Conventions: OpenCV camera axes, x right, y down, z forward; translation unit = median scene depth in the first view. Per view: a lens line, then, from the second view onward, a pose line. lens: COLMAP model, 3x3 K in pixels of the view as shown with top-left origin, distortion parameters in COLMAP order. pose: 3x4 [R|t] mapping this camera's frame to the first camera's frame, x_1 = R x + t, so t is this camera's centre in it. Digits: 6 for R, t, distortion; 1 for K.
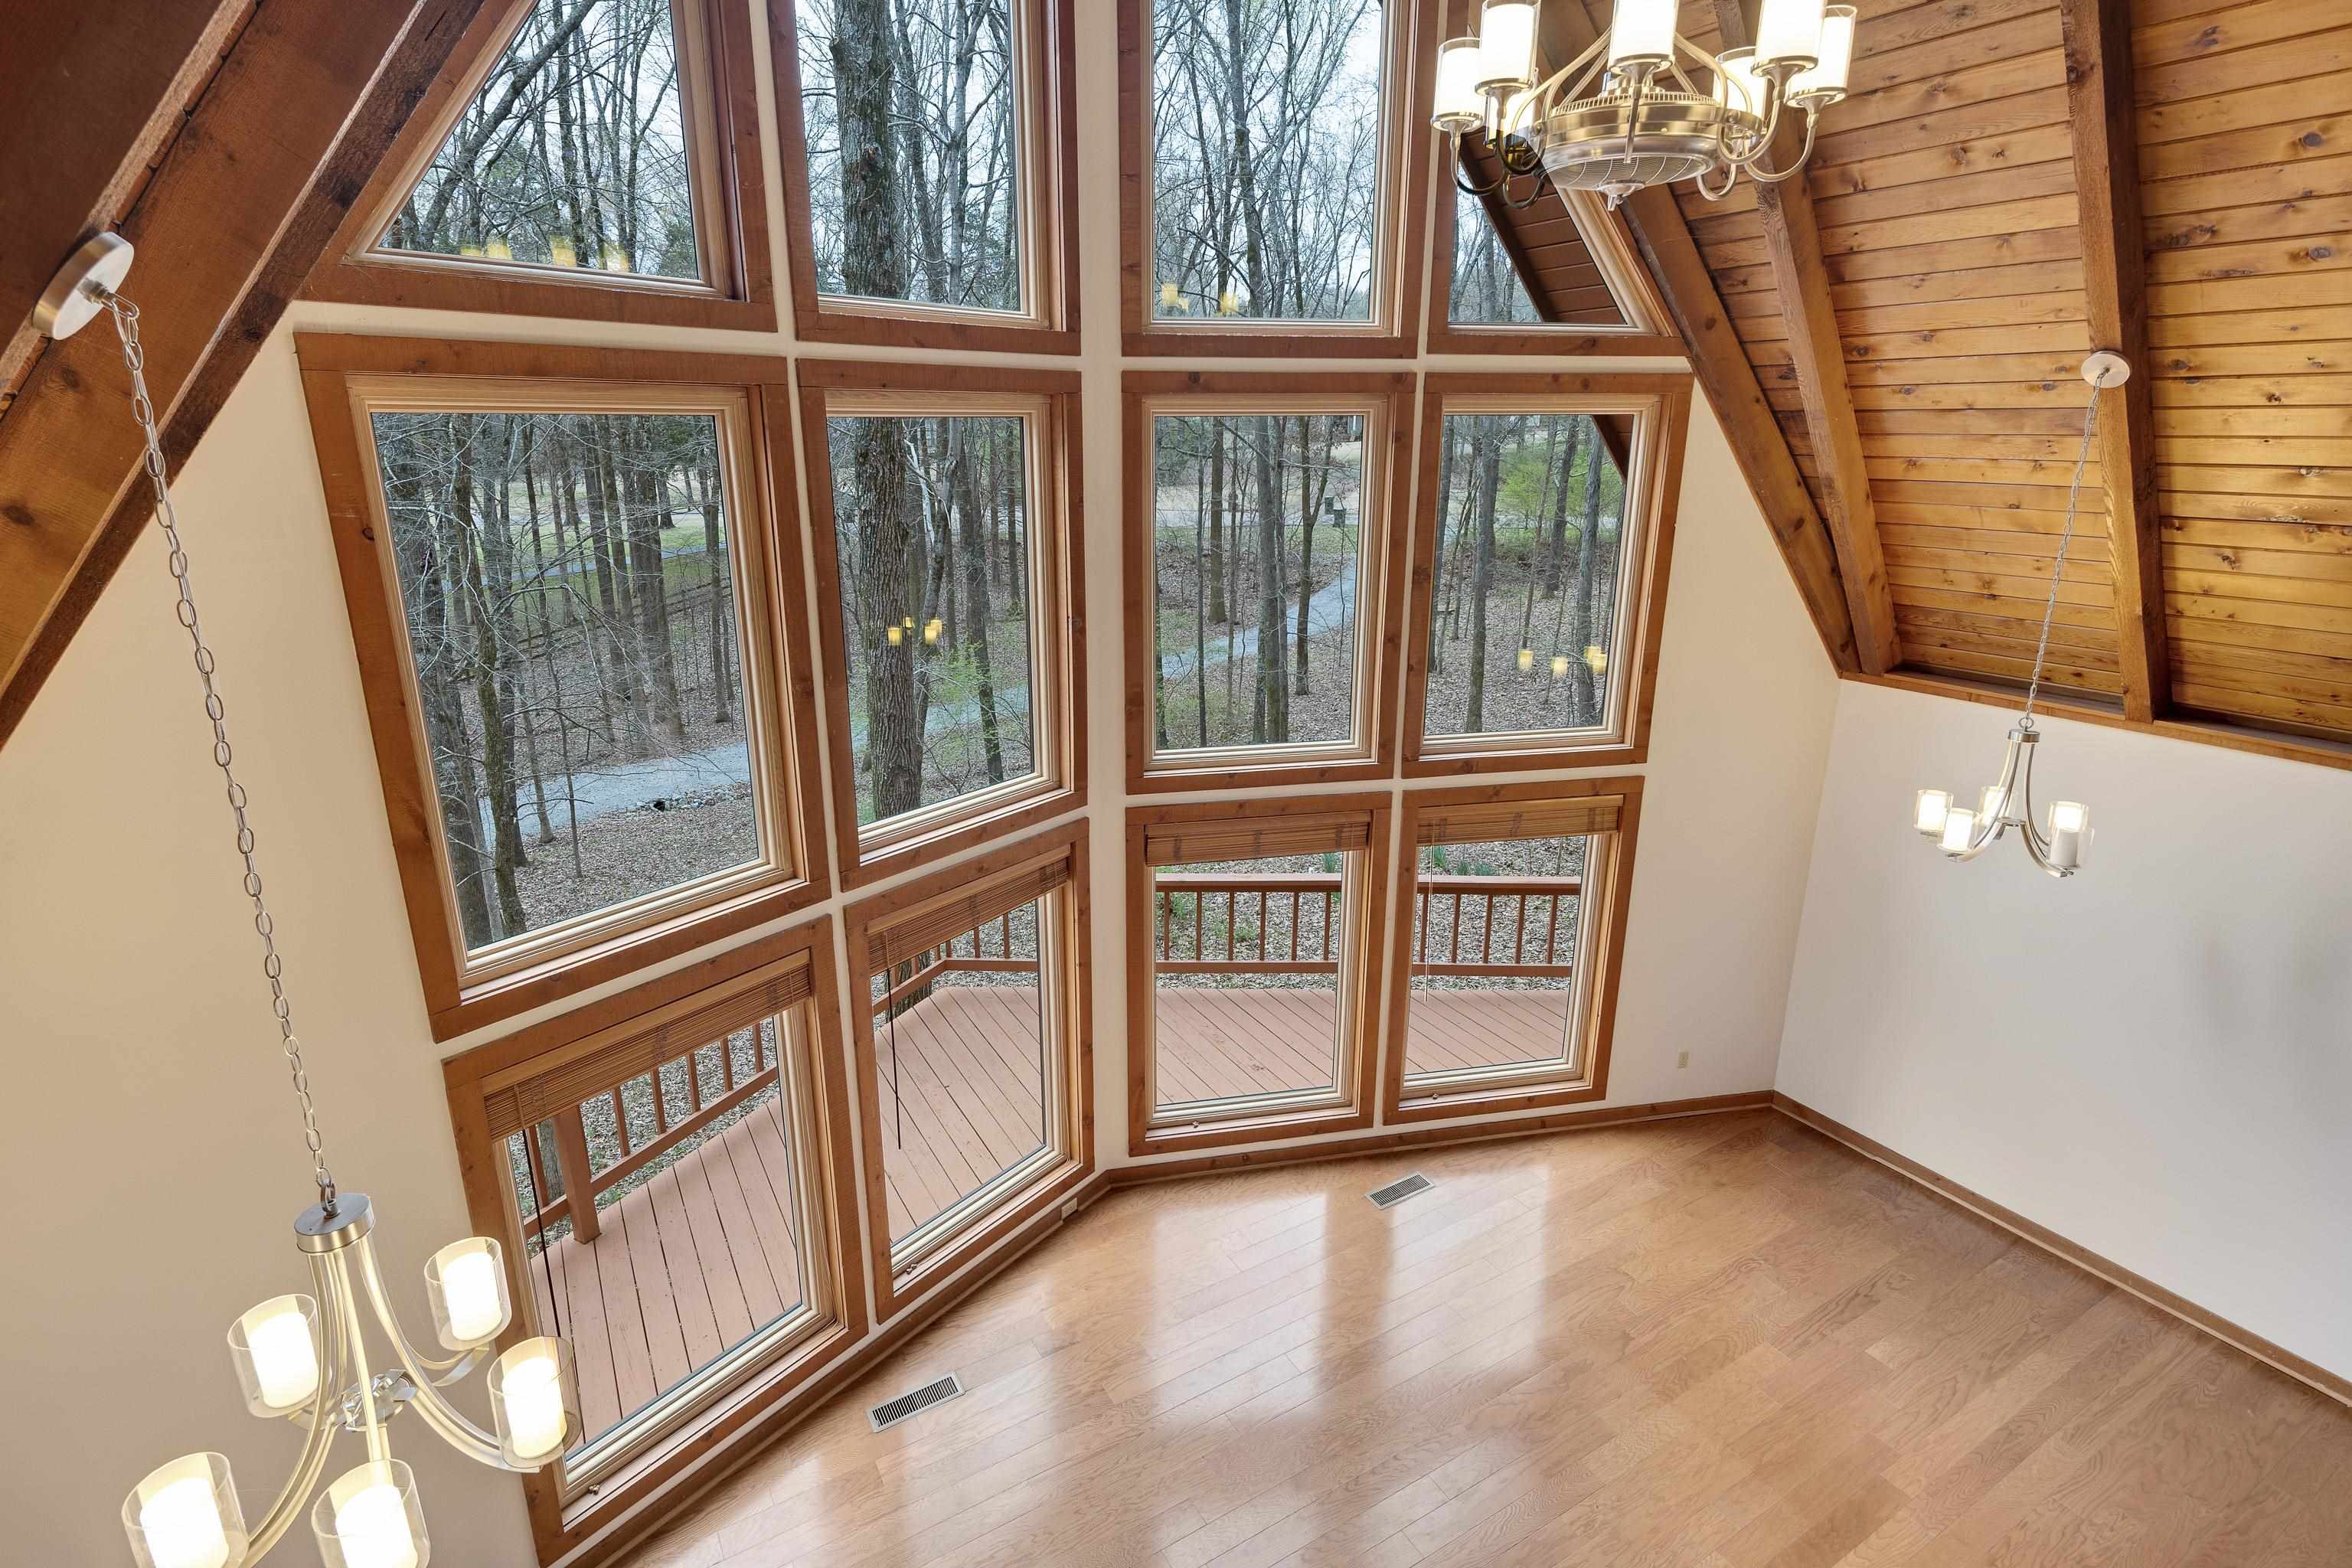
lens RADIAL K [[1122.5, 0, 1171.7], [0, 1122.5, 712.1], [0, 0, 1]] dist [-0.000758, -0.001086]
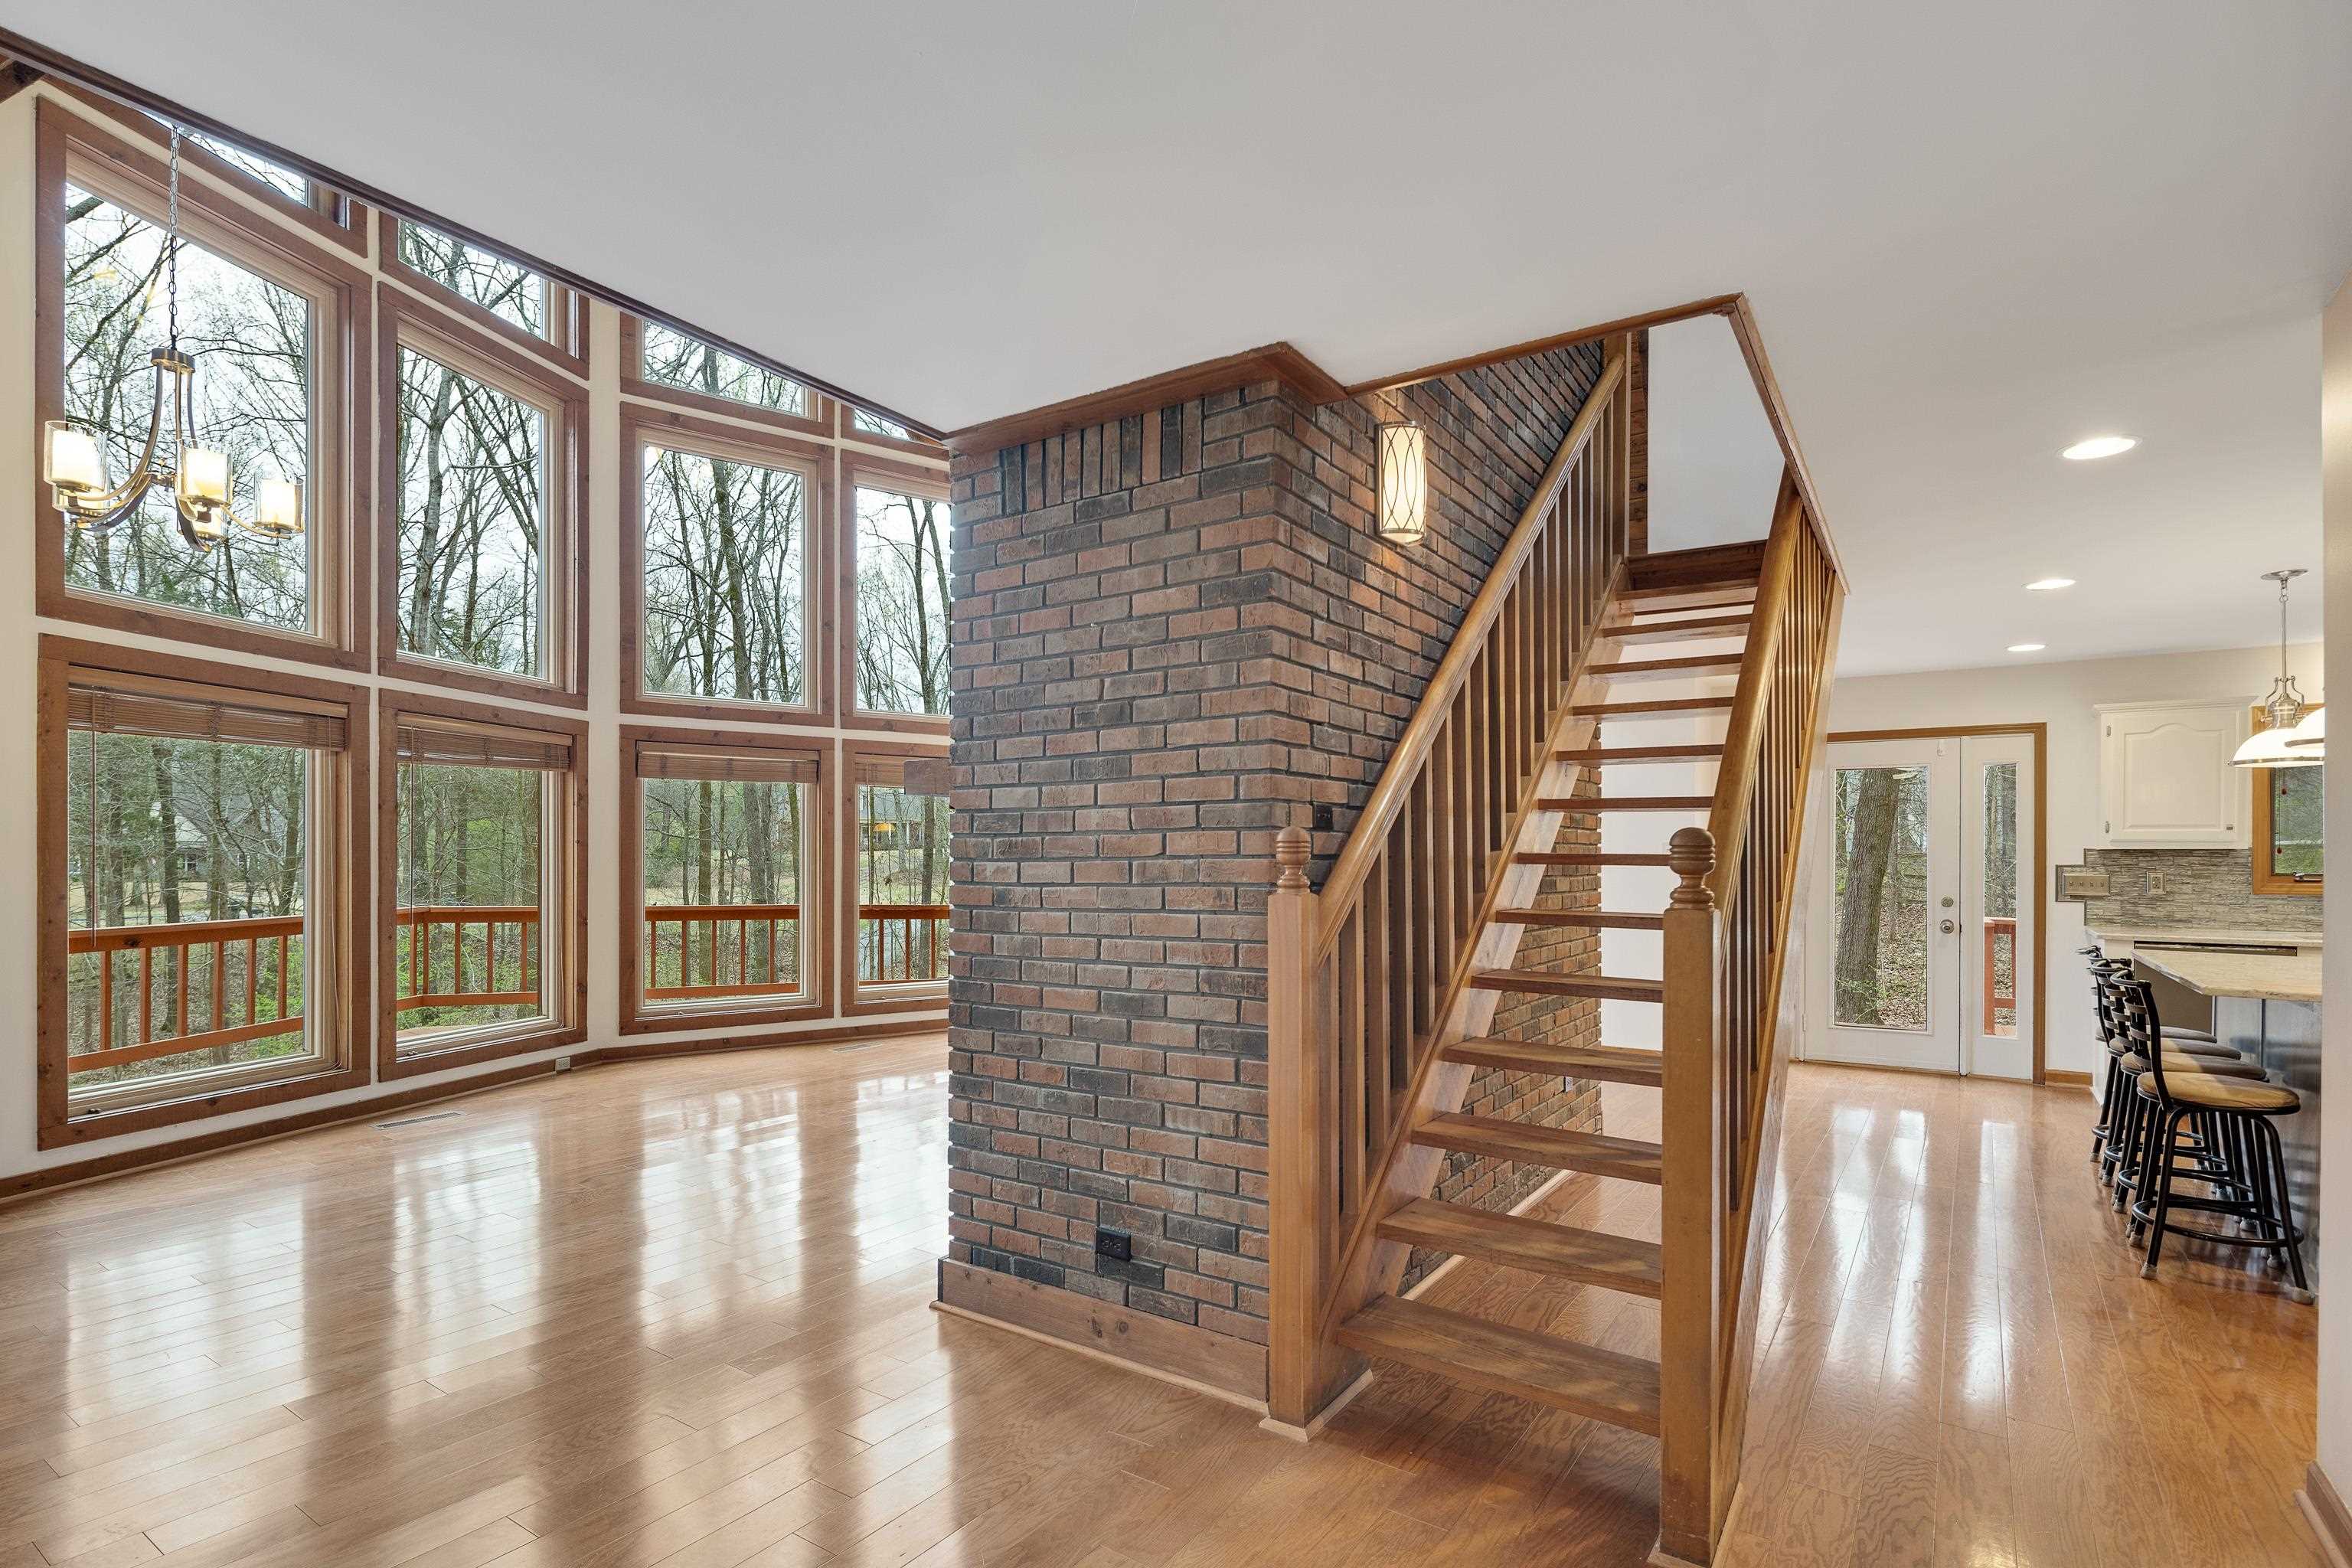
lens RADIAL K [[1136.1, 0, 1180.3], [0, 1136.1, 866.6], [0, 0, 1]] dist [0.001031, -0.000260]
pose [[0.907468, -0.001531, 0.420118, -0.004547], [0.111524, 0.964994, -0.237378, 0.596695], [-0.405048, 0.262267, 0.875872, -0.354080]]
